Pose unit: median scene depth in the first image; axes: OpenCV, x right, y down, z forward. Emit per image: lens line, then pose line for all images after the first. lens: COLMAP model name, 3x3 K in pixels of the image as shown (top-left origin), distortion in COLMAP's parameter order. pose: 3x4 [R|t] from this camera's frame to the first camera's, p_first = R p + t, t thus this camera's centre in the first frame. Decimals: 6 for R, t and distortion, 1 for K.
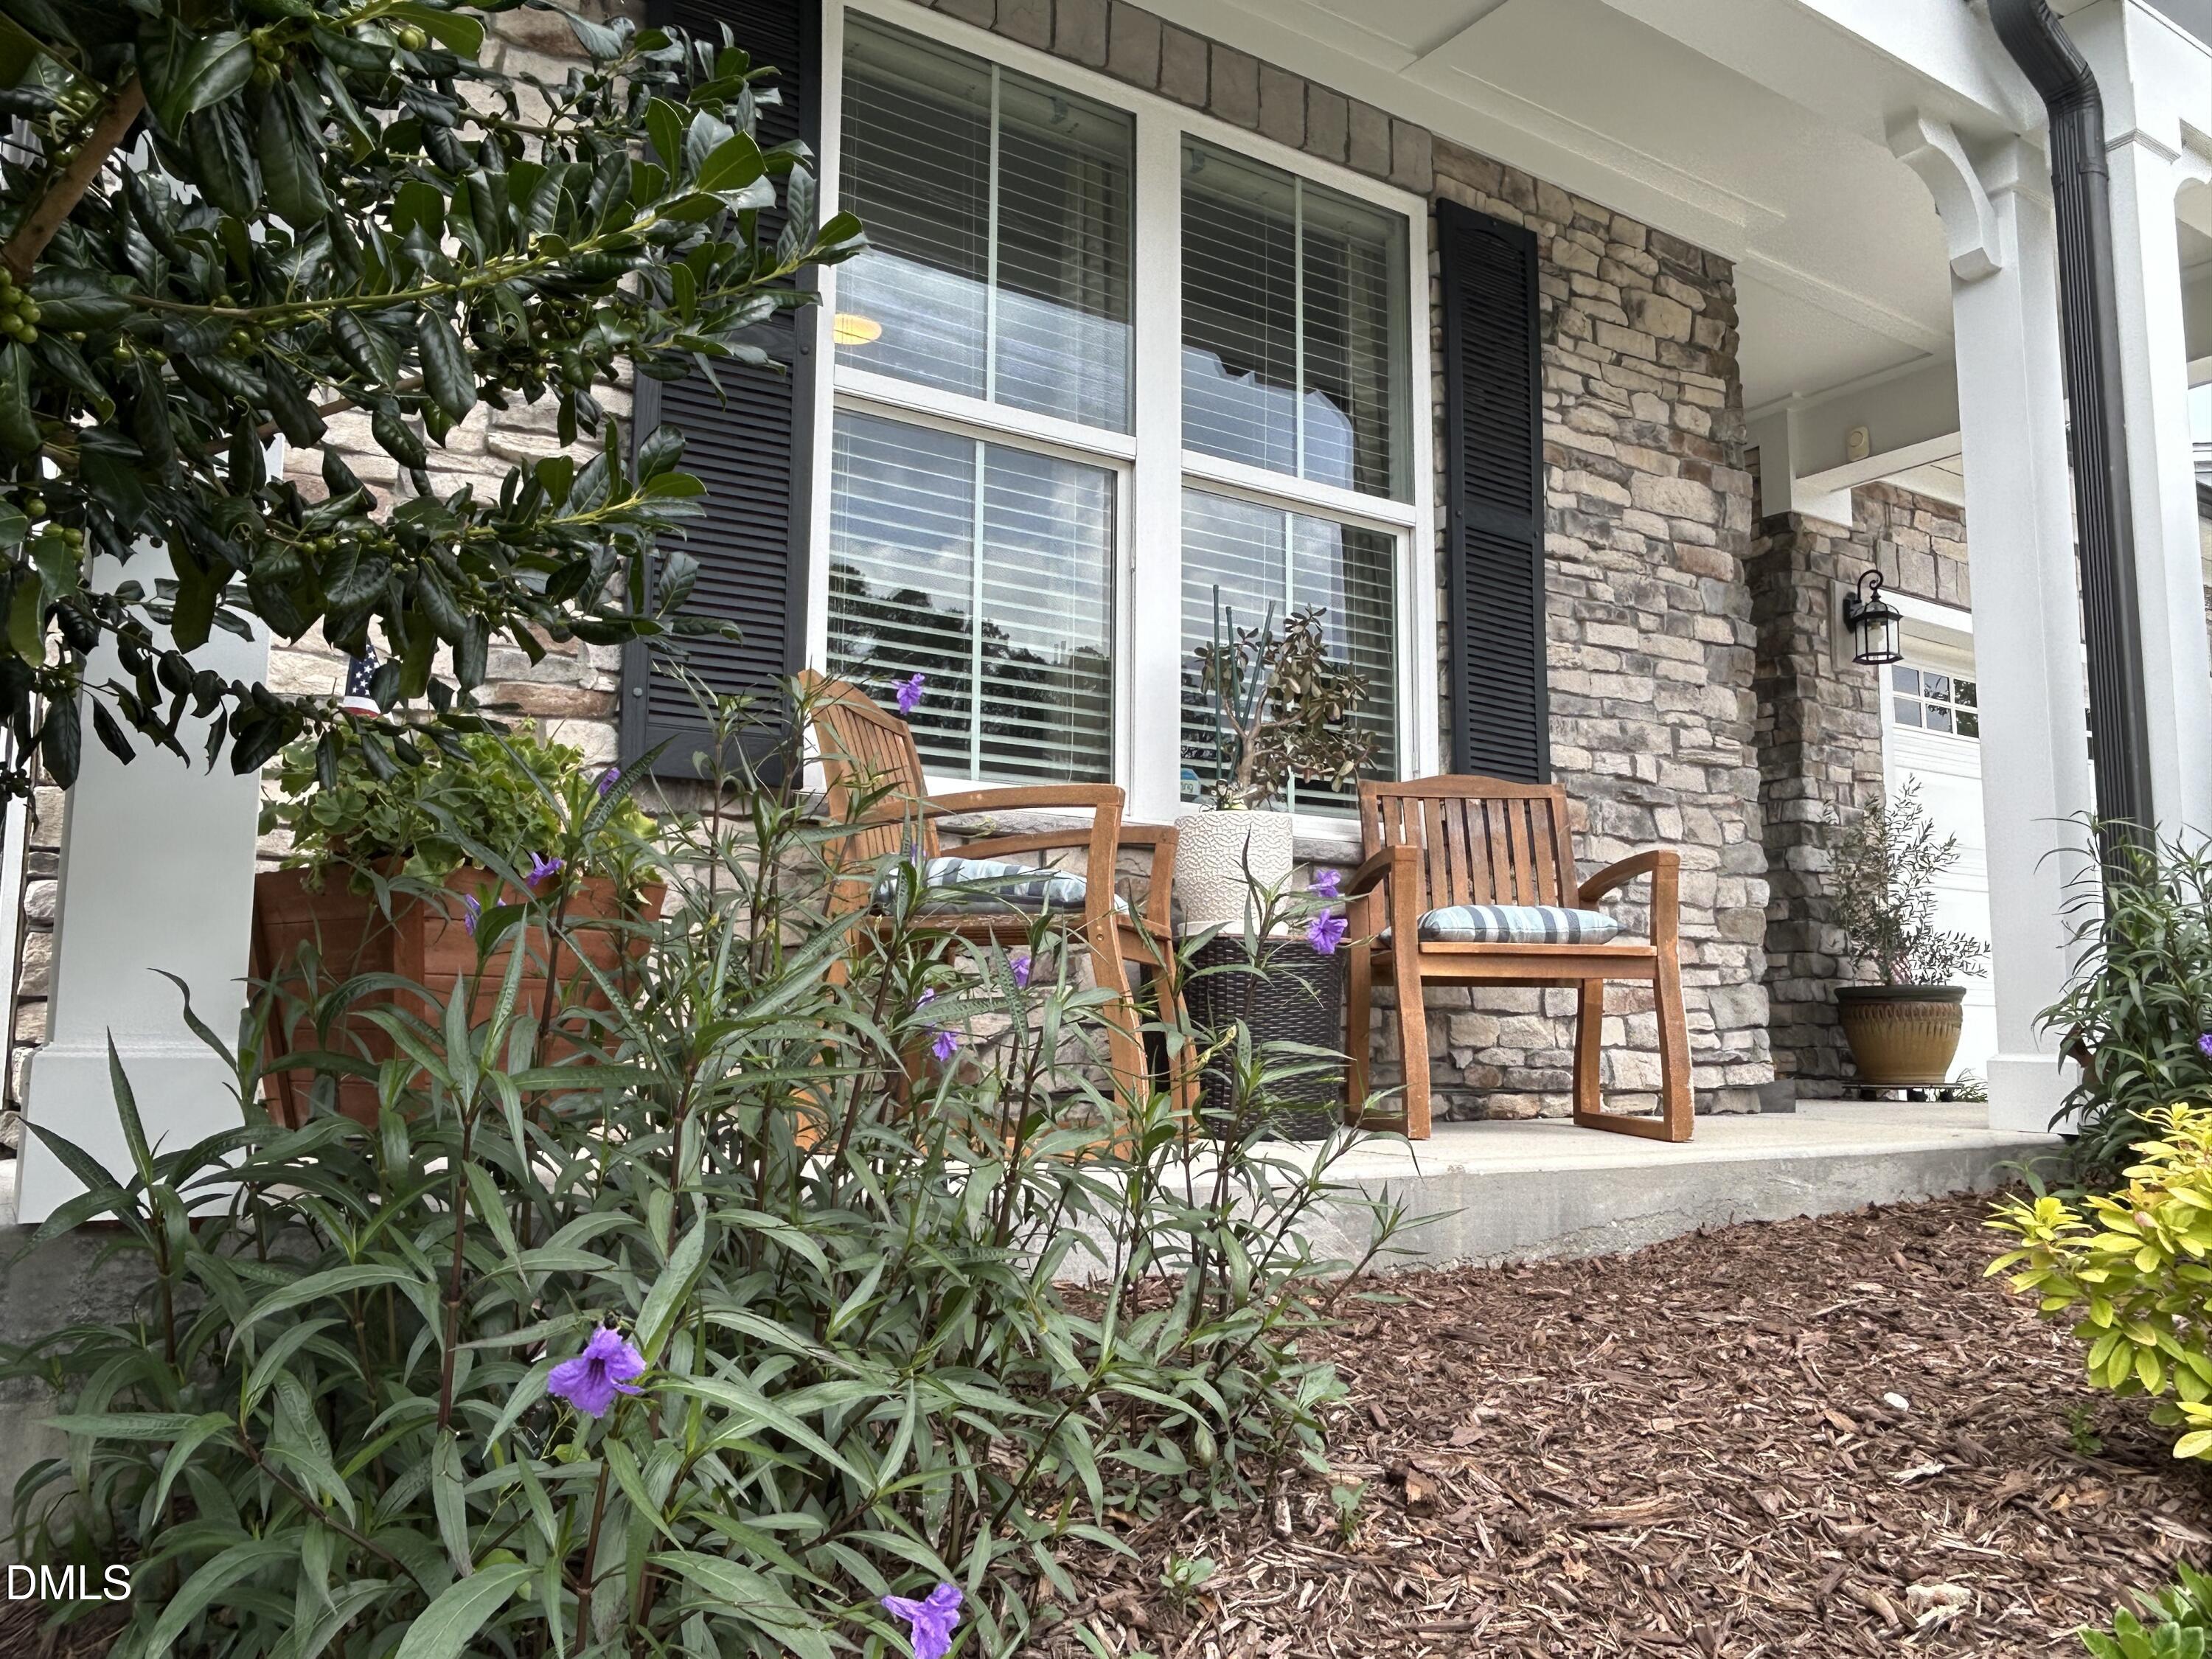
lens RADIAL K [[1681.7, 0, 1106.0], [0, 1681.7, 829.5], [0, 0, 1]] dist [0.058789, -0.000198]
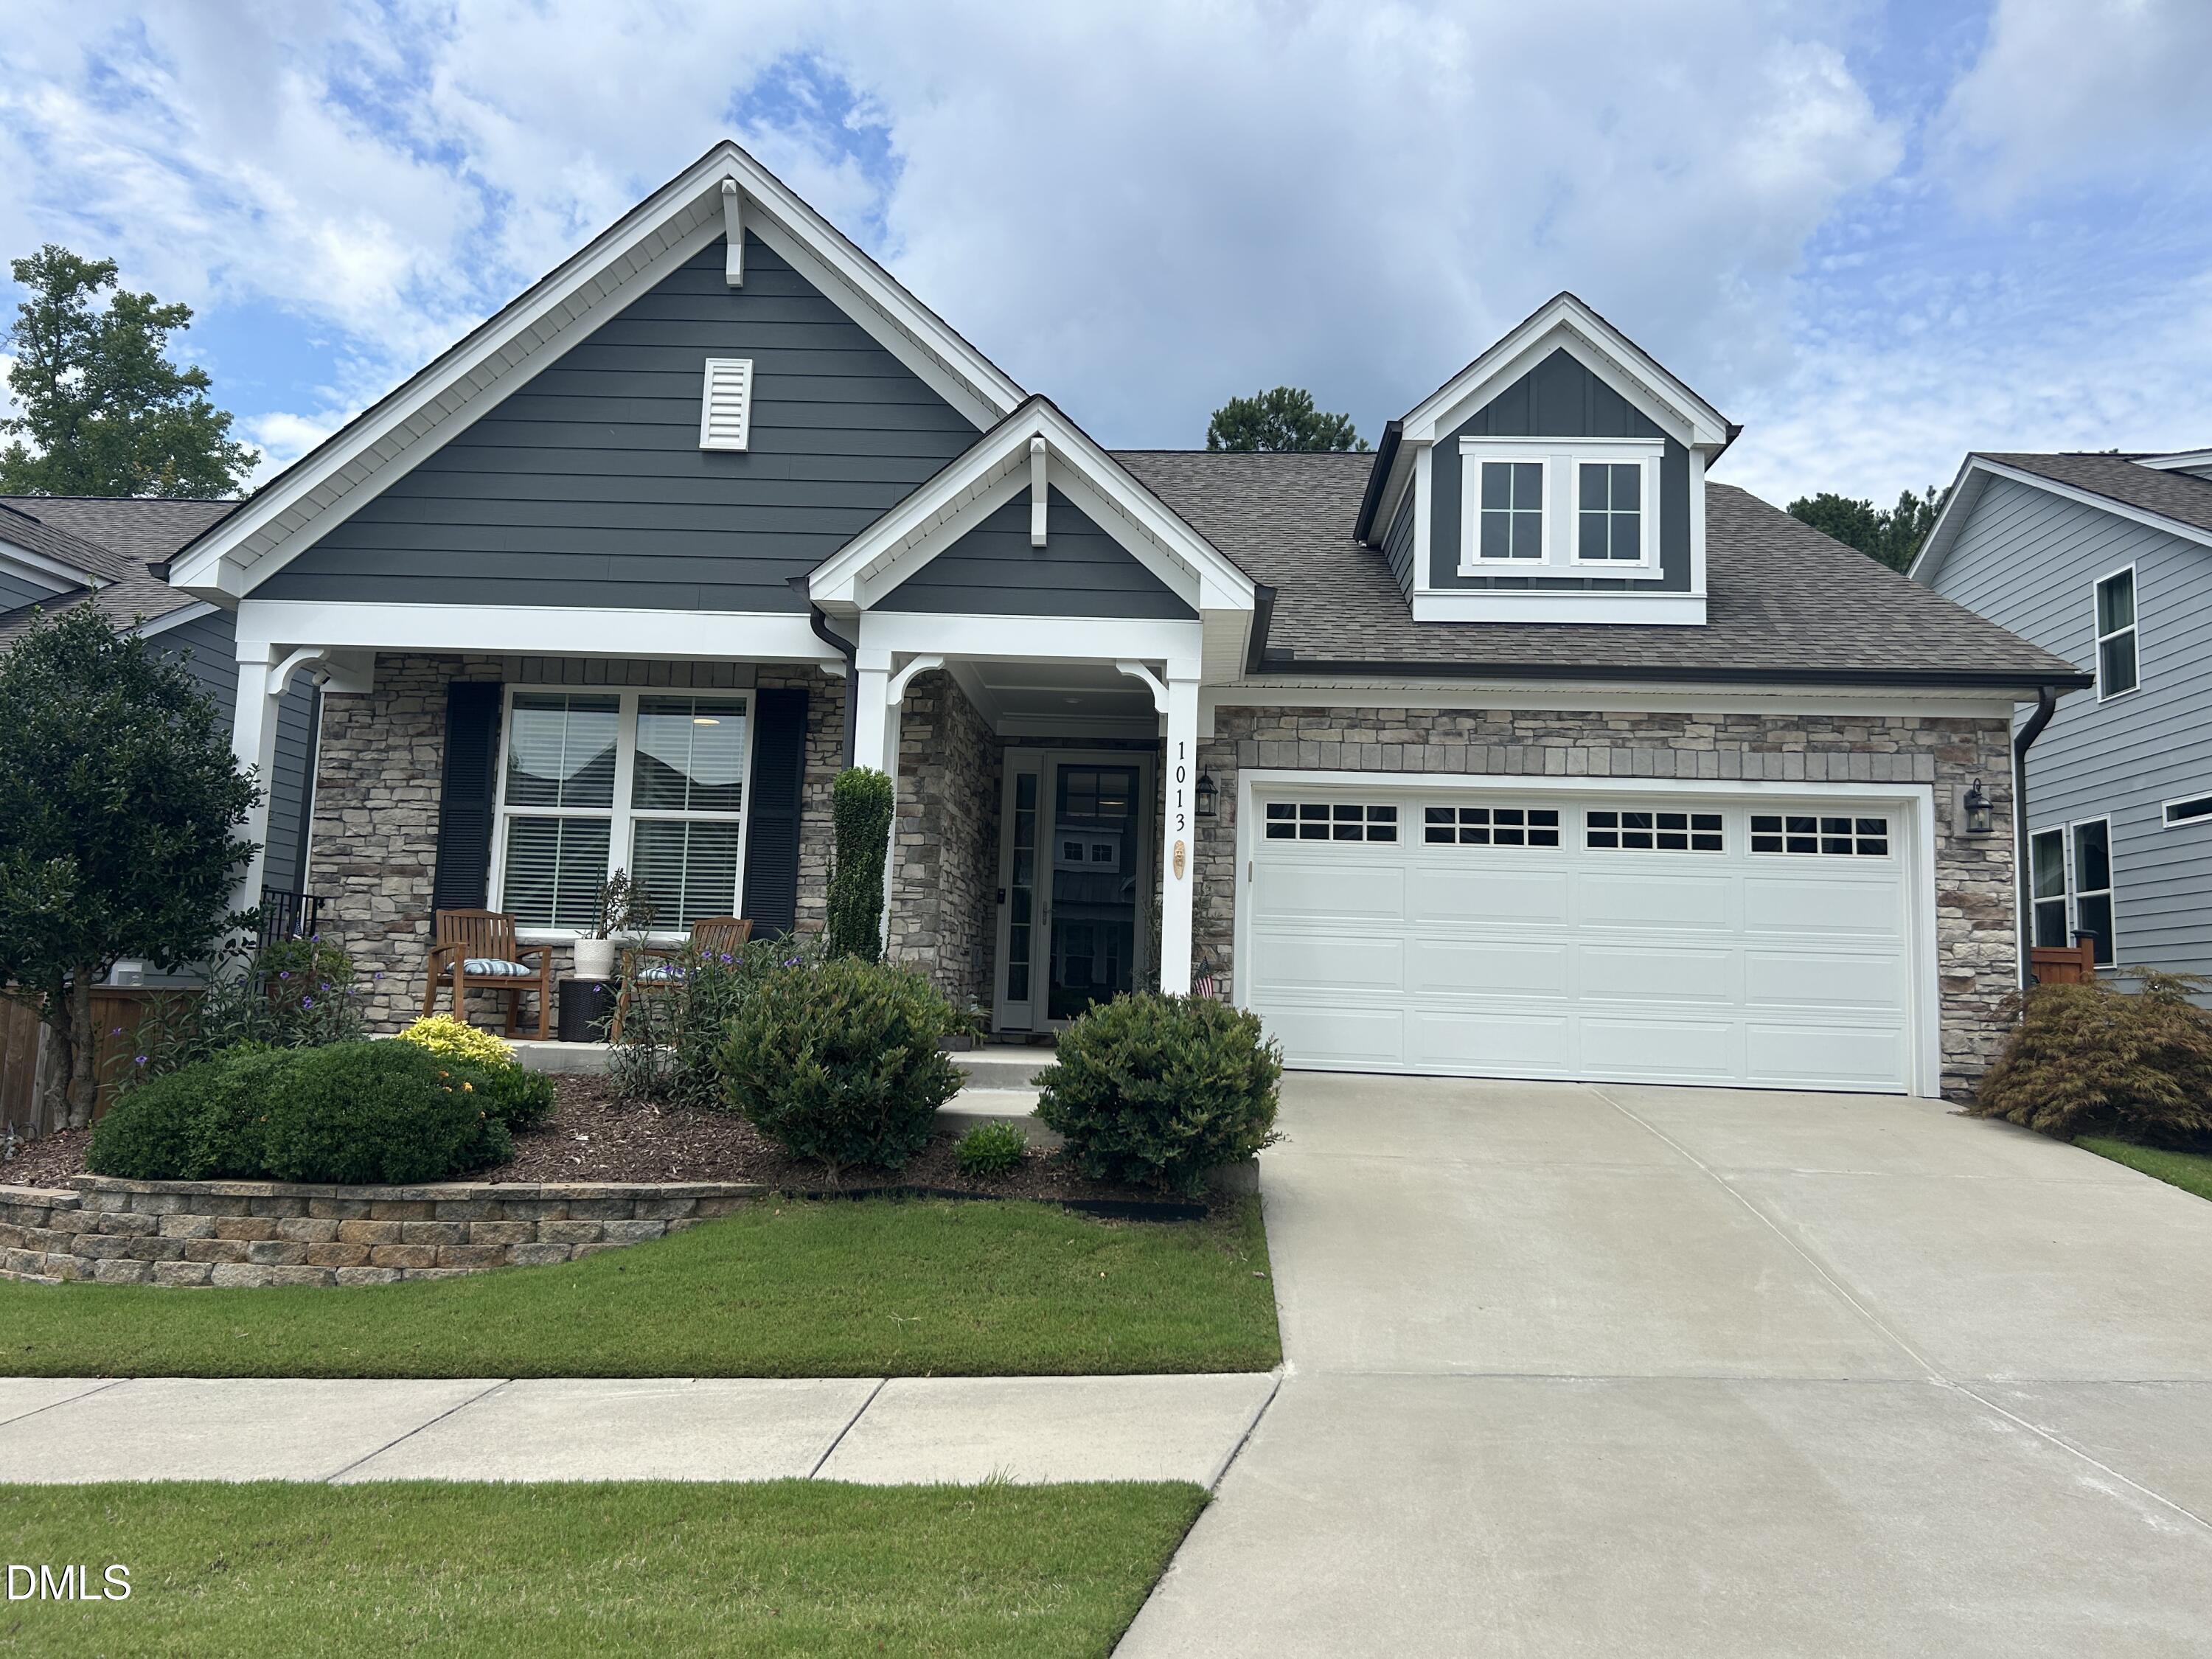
lens RADIAL K [[1684.6, 0, 1096.9], [0, 1684.6, 828.9], [0, 0, 1]] dist [0.066151, -0.088997]
pose [[0.796788, -0.040394, -0.602907, 2.036625], [0.047677, 0.998855, -0.003912, -0.116964], [0.602375, -0.025627, 0.797802, -0.707793]]
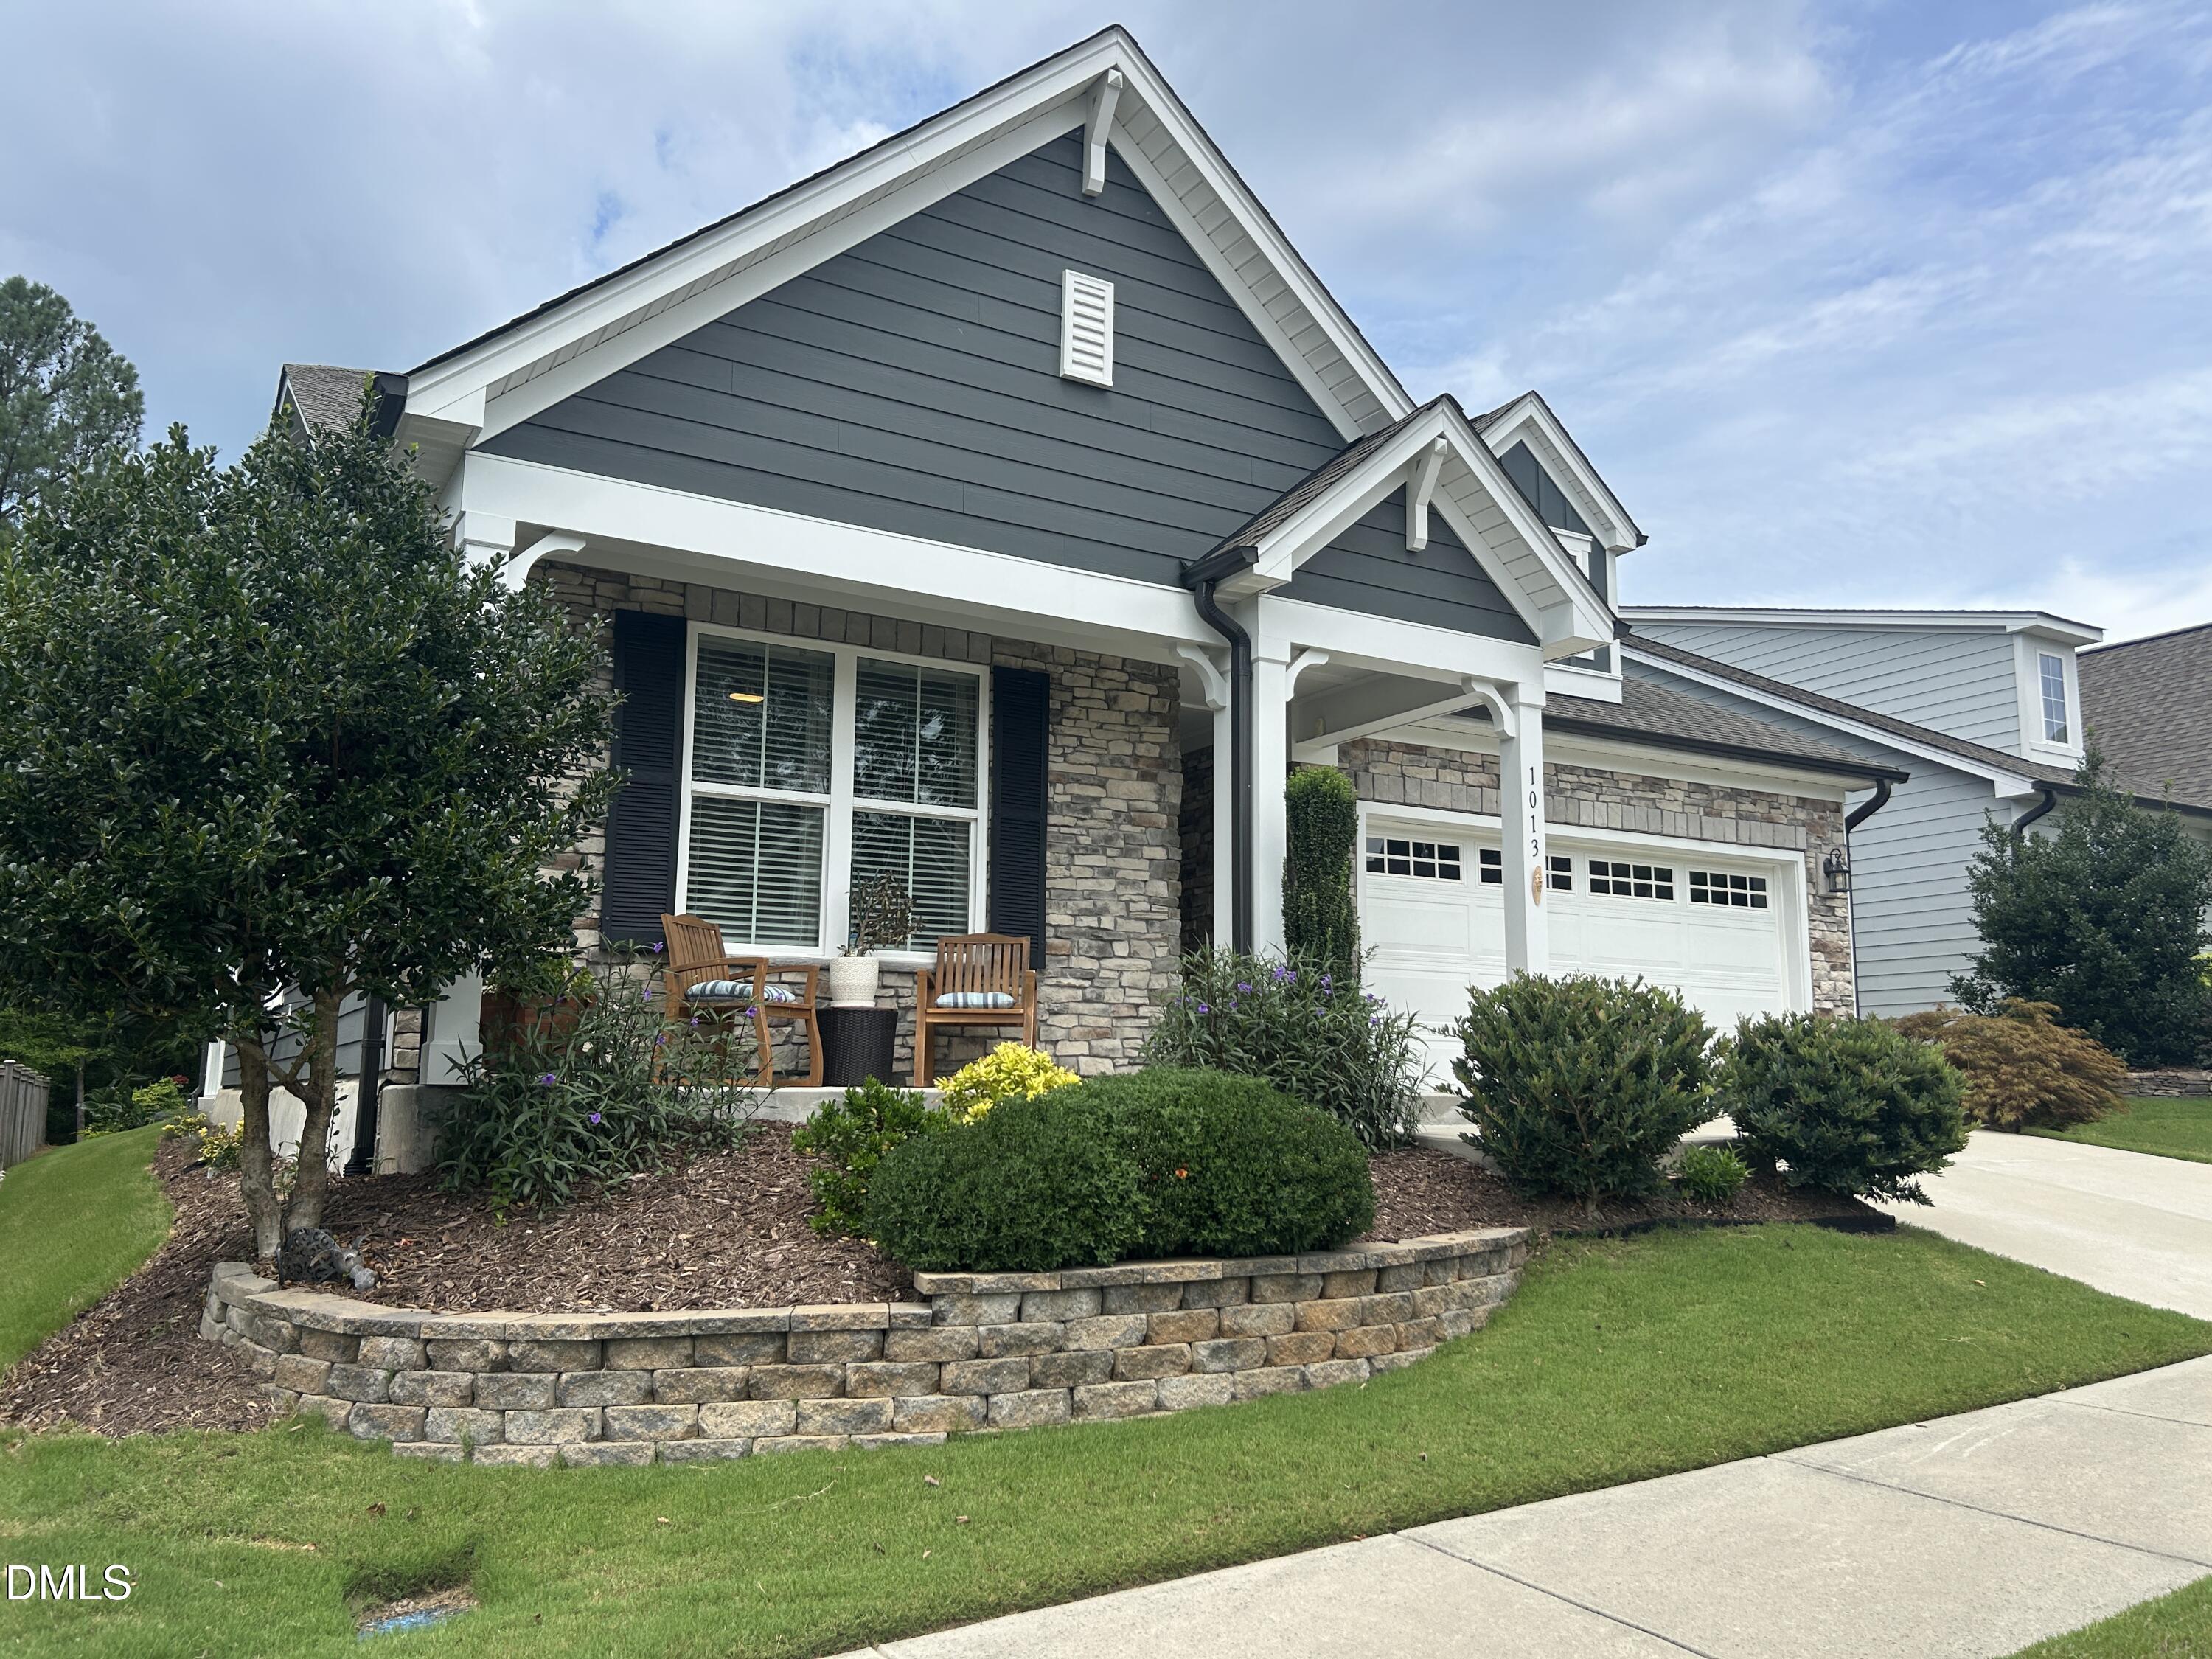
lens RADIAL K [[1665.3, 0, 1124.8], [0, 1665.3, 851.9], [0, 0, 1]] dist [0.064051, -0.054825]
pose [[0.998040, -0.003911, -0.062450, 0.471110], [0.003096, 0.999909, -0.013150, -0.097560], [0.062496, 0.012930, 0.997961, -1.071191]]
